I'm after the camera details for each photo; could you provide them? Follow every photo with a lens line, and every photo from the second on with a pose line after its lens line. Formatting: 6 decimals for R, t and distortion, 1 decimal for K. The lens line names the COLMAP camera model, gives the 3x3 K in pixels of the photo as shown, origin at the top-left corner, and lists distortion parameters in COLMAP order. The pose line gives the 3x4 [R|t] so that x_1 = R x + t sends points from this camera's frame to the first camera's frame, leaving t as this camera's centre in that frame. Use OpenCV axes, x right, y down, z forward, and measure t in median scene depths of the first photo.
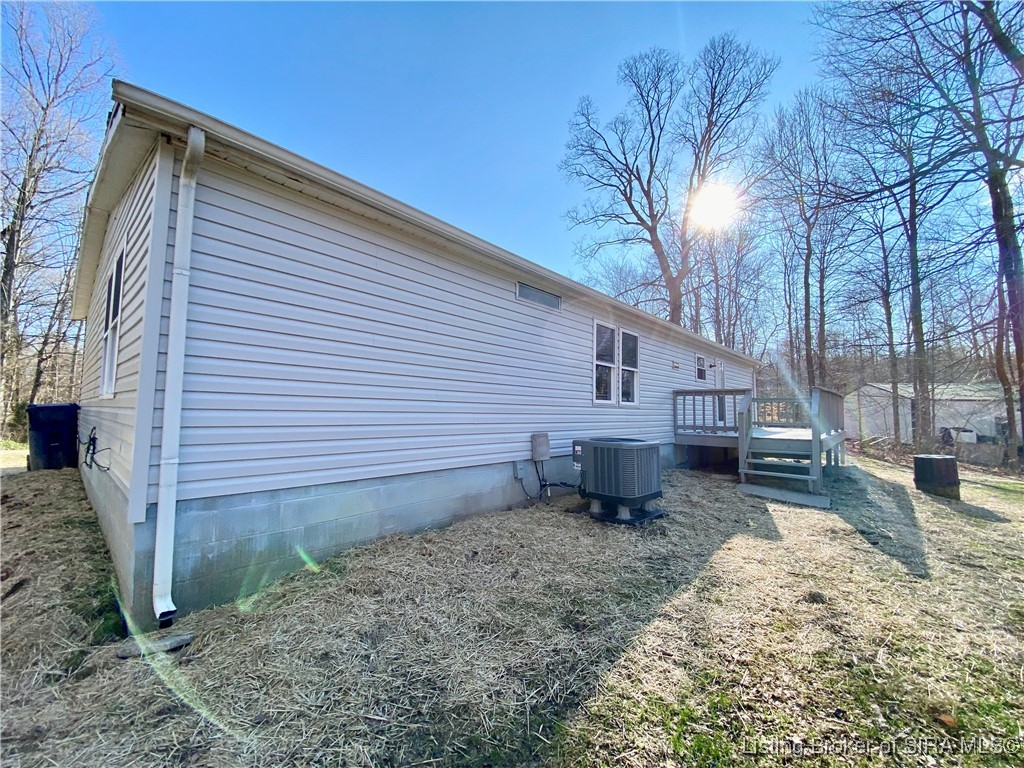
lens RADIAL K [[412.8, 0, 510.0], [0, 412.8, 380.7], [0, 0, 1]] dist [0.022038, -0.021866]
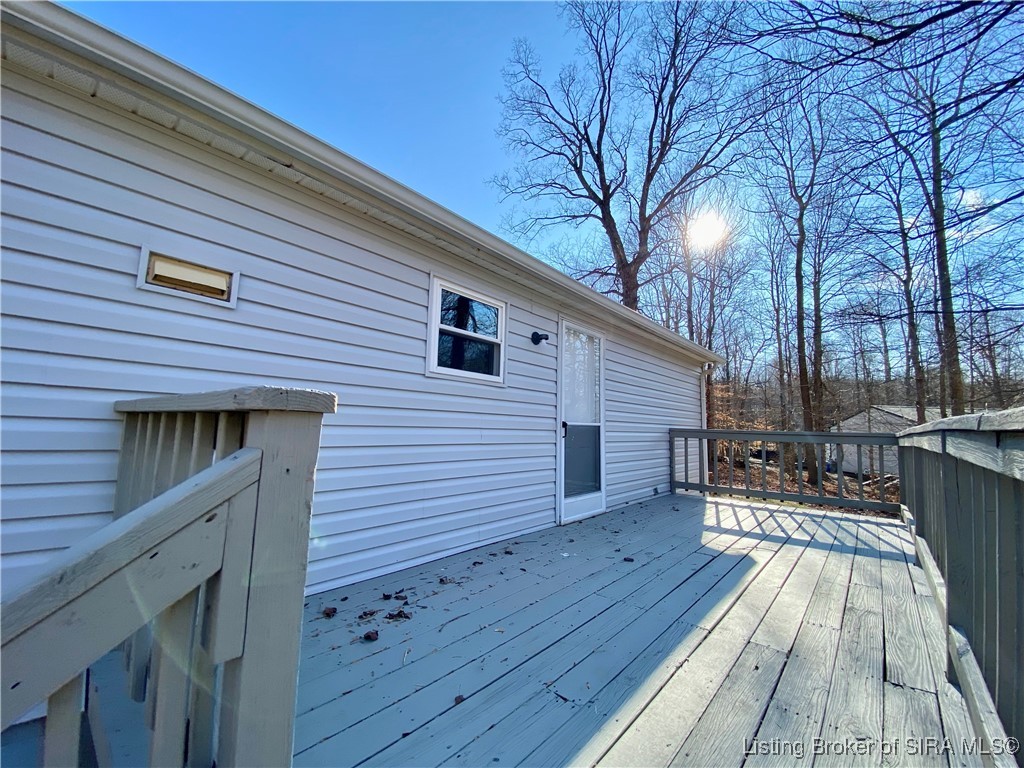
lens RADIAL K [[412.8, 0, 510.0], [0, 412.8, 380.7], [0, 0, 1]] dist [0.022038, -0.021866]
pose [[0.999749, 0.018079, 0.013238, 0.186867], [-0.017544, 0.999067, -0.039473, 0.005476], [-0.013939, 0.039231, 0.999133, 0.268346]]
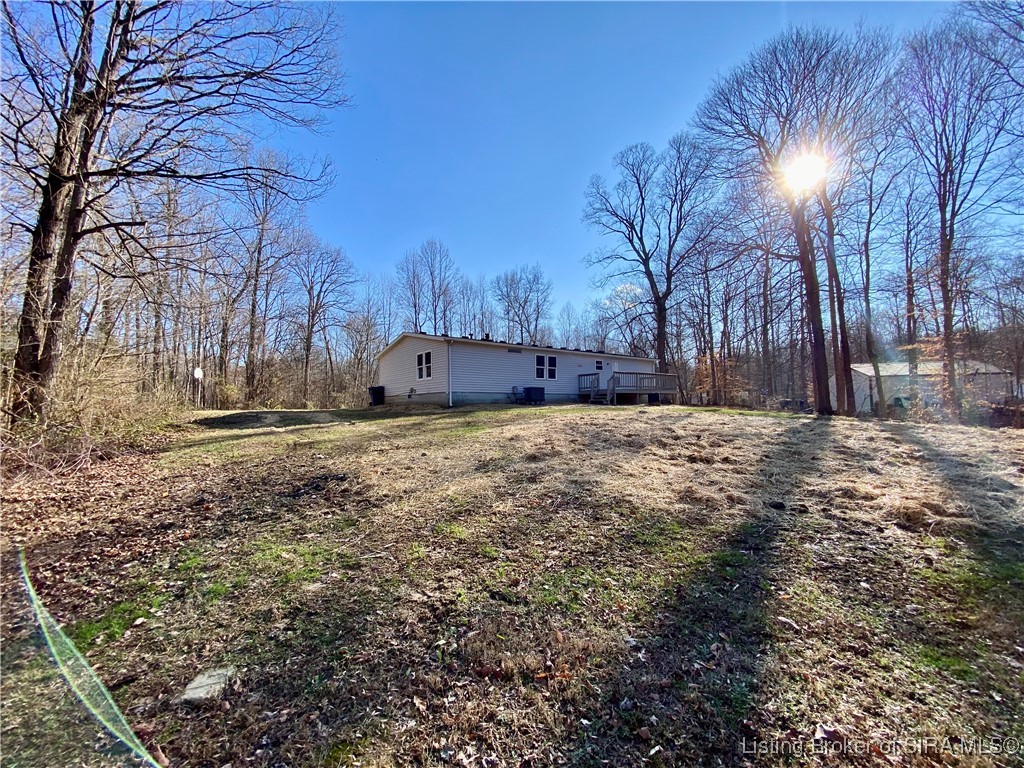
lens RADIAL K [[416.6, 0, 509.6], [0, 416.6, 379.9], [0, 0, 1]] dist [0.023590, -0.021758]
pose [[0.983148, -0.037800, -0.178863, 0.145777], [0.039247, 0.999219, 0.004561, 0.009211], [0.178550, -0.011504, 0.983864, -0.577046]]
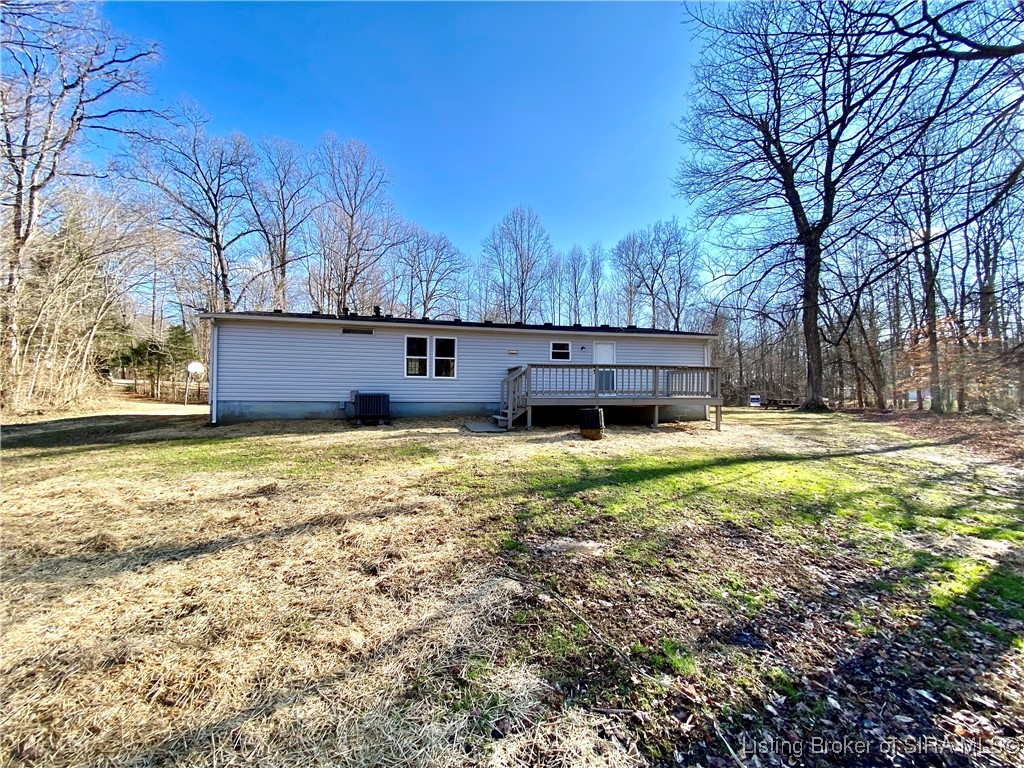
lens RADIAL K [[412.8, 0, 510.0], [0, 412.8, 380.7], [0, 0, 1]] dist [0.022038, -0.021866]
pose [[0.811951, -0.024712, -0.583203, 0.429551], [0.046859, 0.998638, 0.022924, 0.011409], [0.581842, -0.045942, 0.812003, -0.079044]]
